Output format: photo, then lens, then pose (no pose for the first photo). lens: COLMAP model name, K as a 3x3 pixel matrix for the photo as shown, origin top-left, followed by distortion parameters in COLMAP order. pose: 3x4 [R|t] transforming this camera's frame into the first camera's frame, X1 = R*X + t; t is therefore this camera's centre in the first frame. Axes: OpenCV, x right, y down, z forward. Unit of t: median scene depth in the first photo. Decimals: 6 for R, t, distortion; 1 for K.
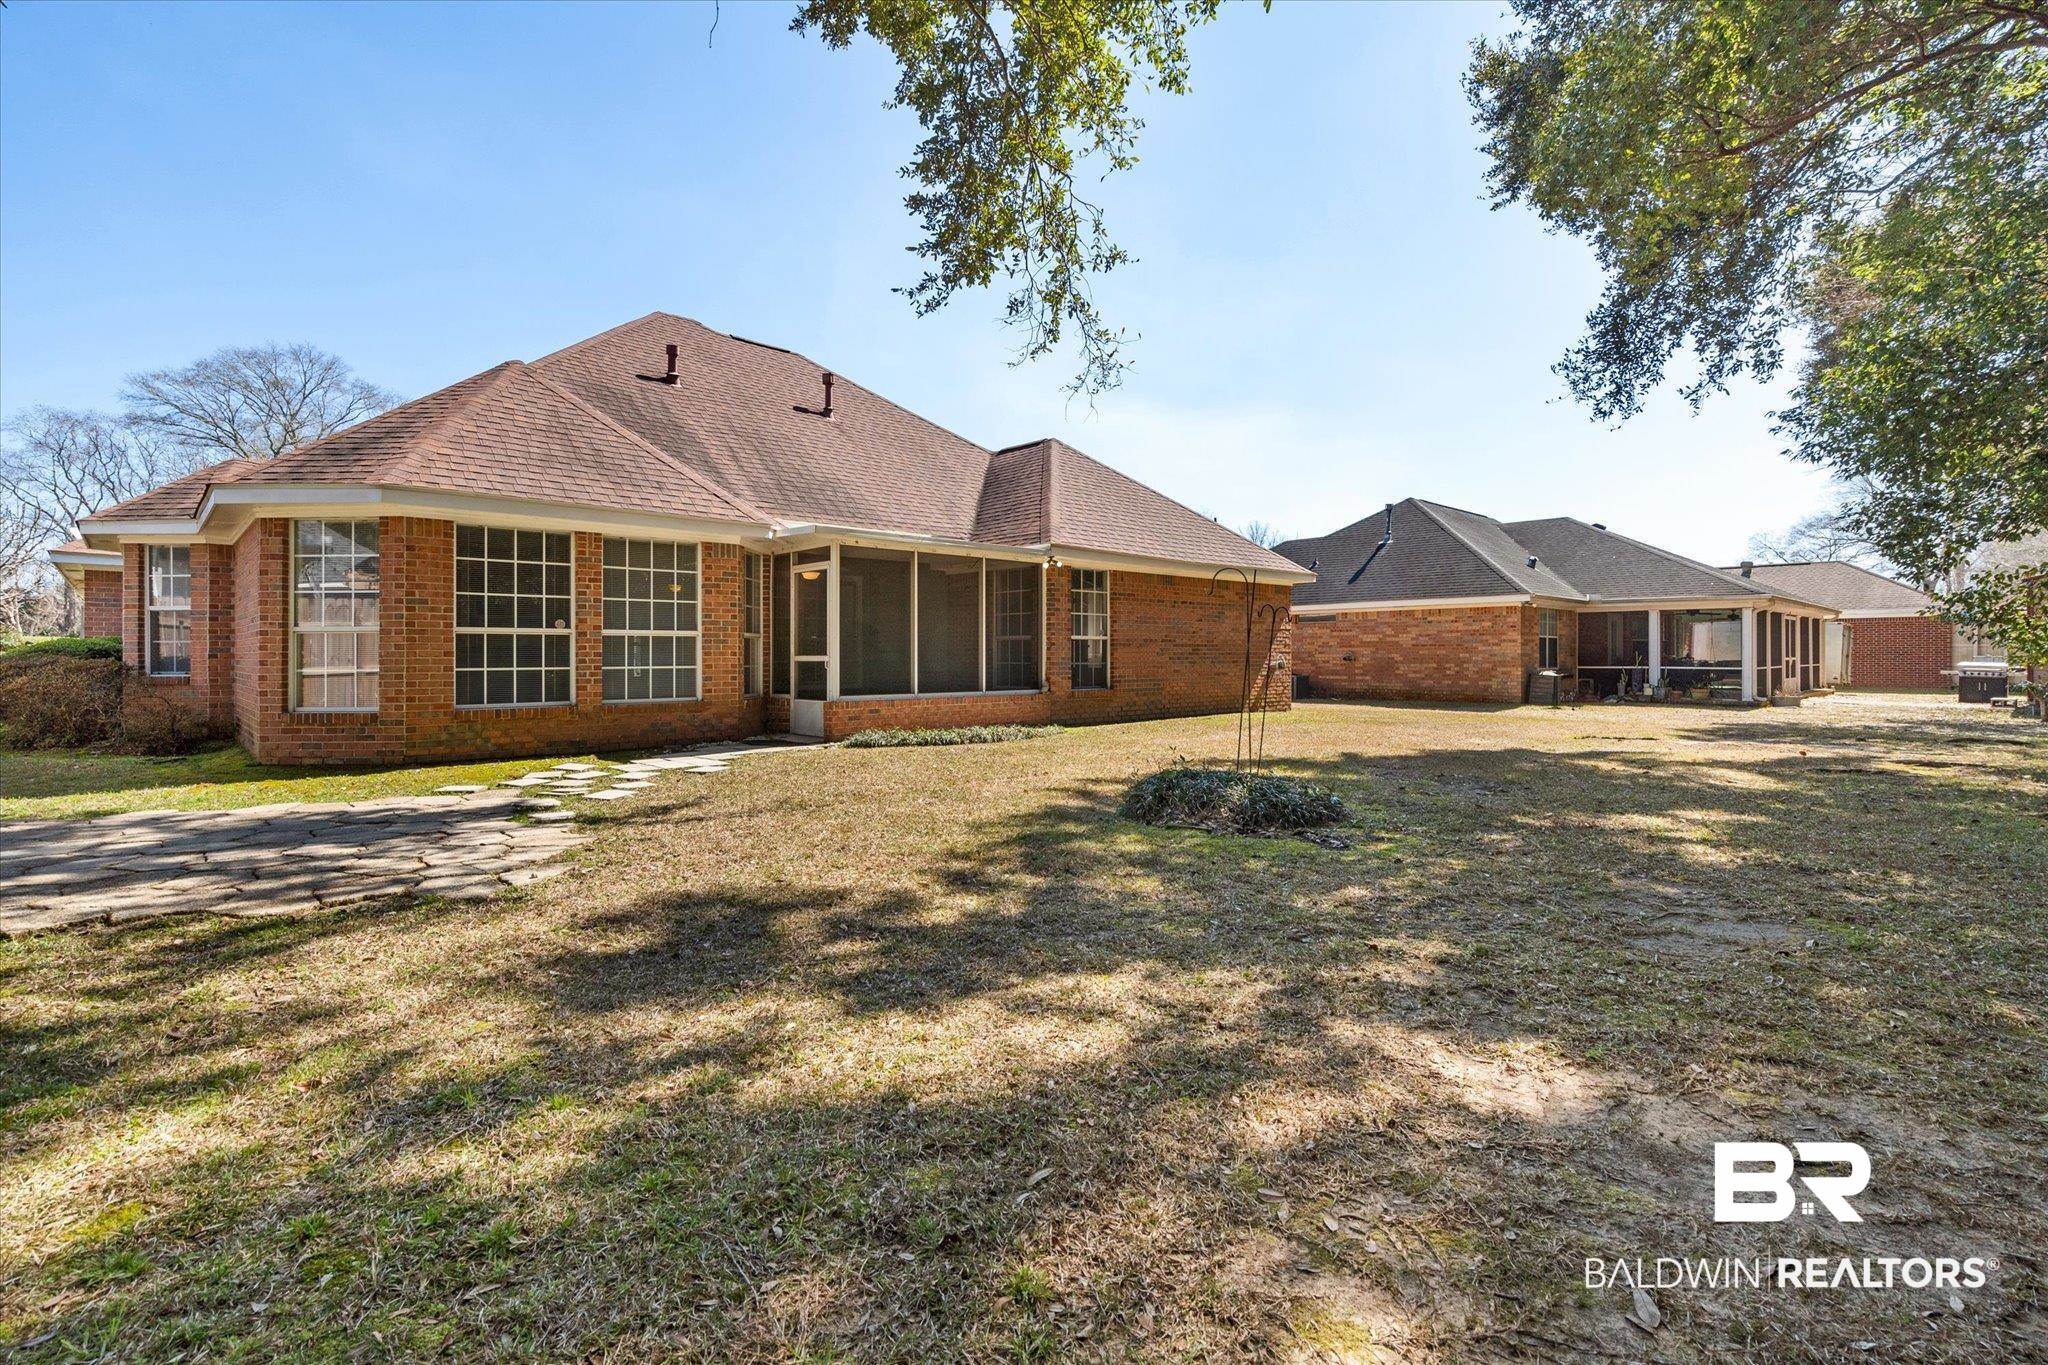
lens RADIAL K [[1008.7, 0, 1025.4], [0, 1008.7, 662.4], [0, 0, 1]] dist [0.000497, 0.000201]
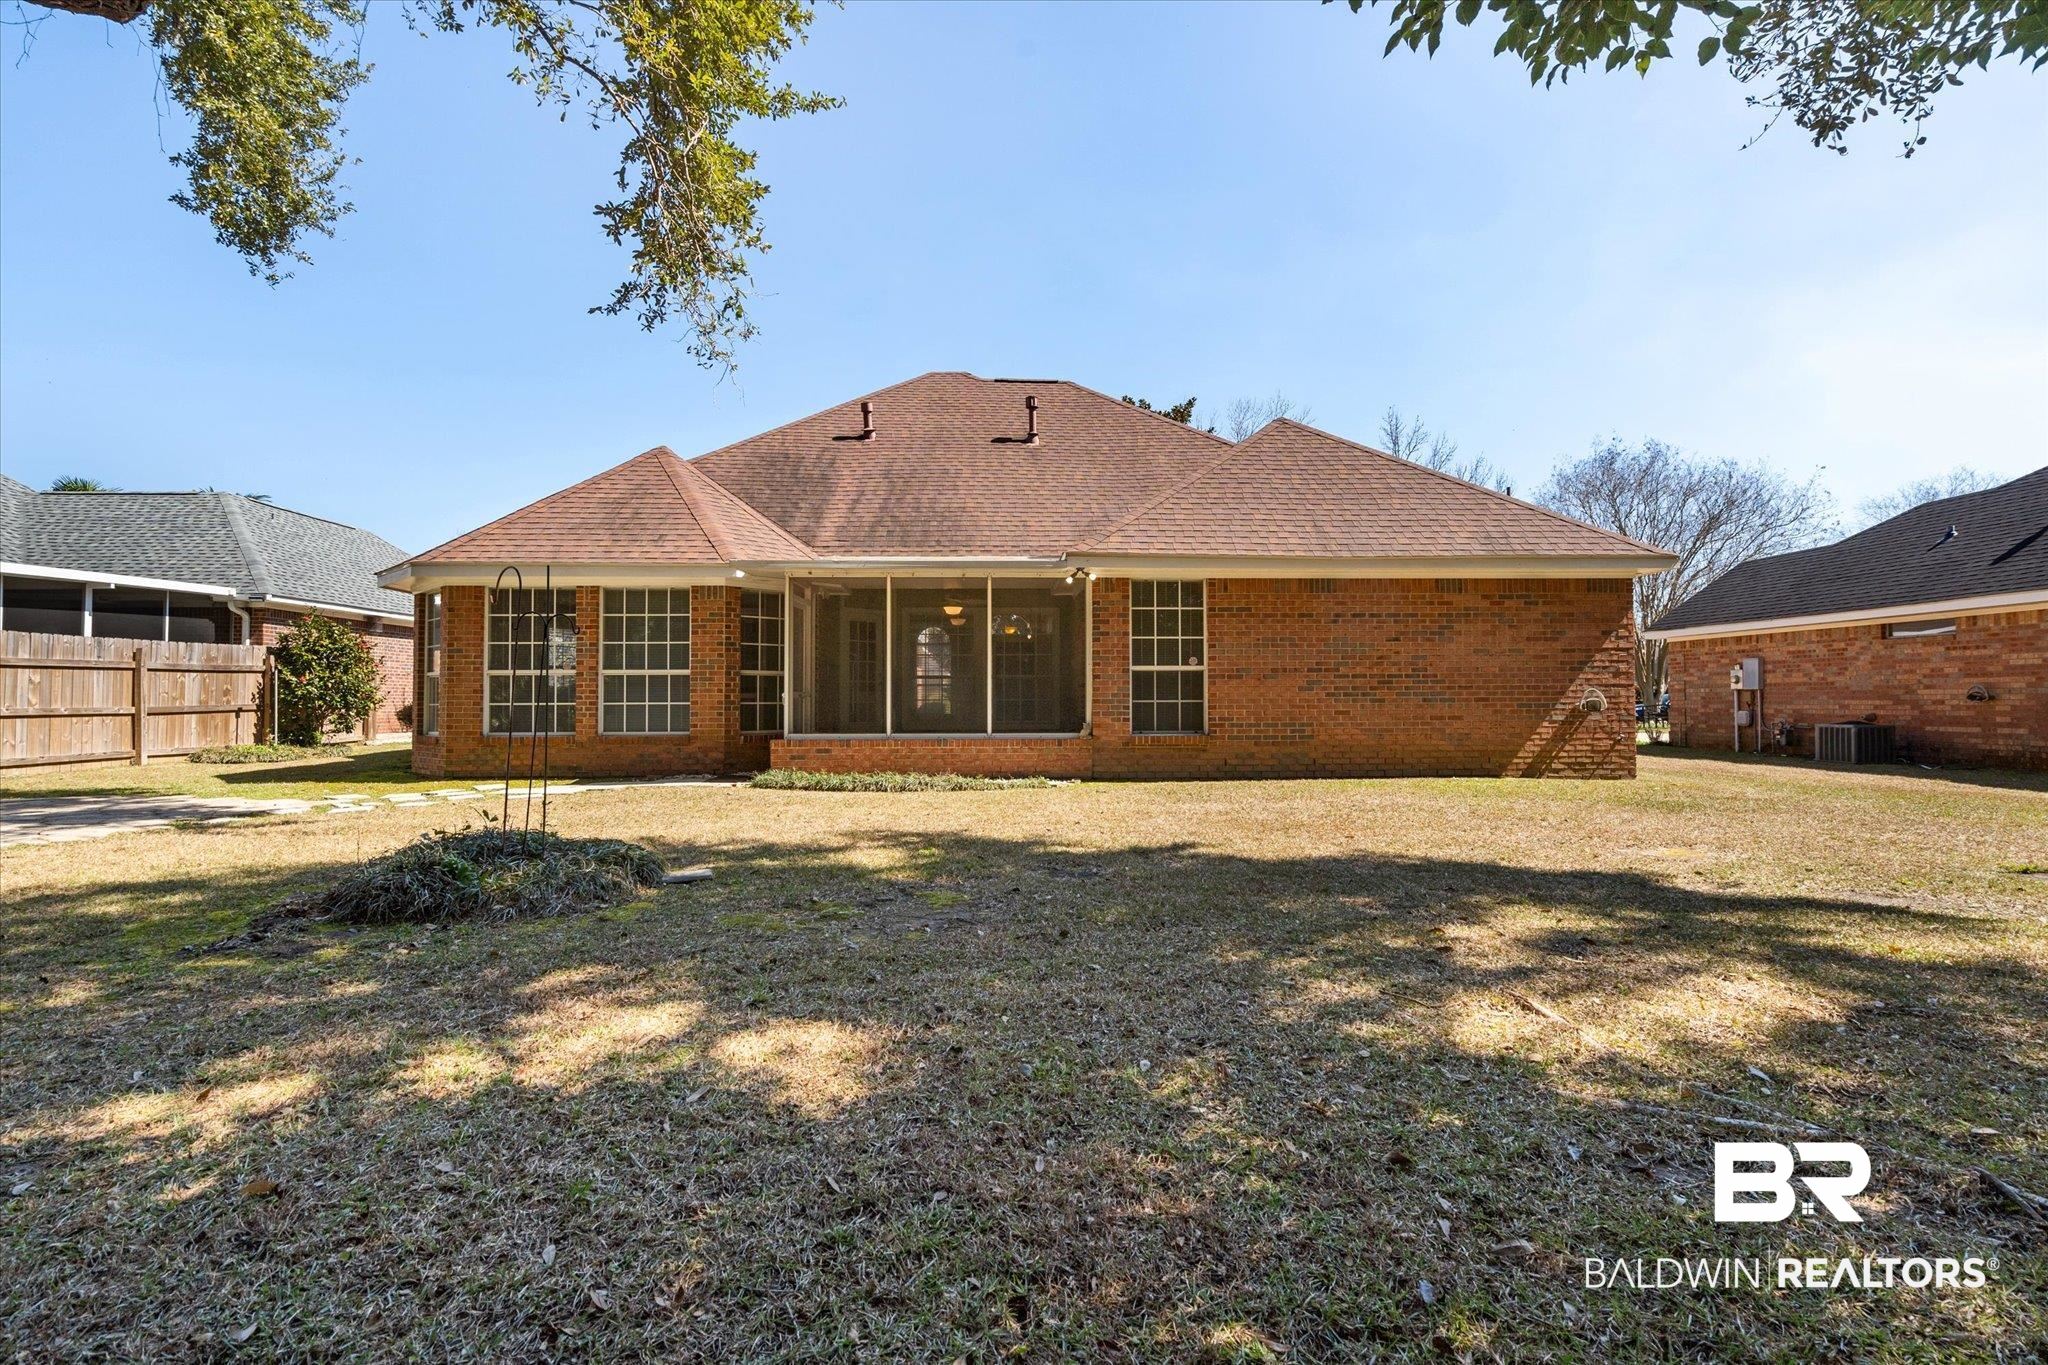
lens RADIAL K [[952.6, 0, 1032.5], [0, 952.6, 688.8], [0, 0, 1]] dist [0.000282, 0.000618]
pose [[0.741253, -0.003036, -0.671219, 0.447363], [-0.001417, 0.999980, -0.006088, -0.003452], [0.671224, 0.005464, 0.741234, 0.352331]]
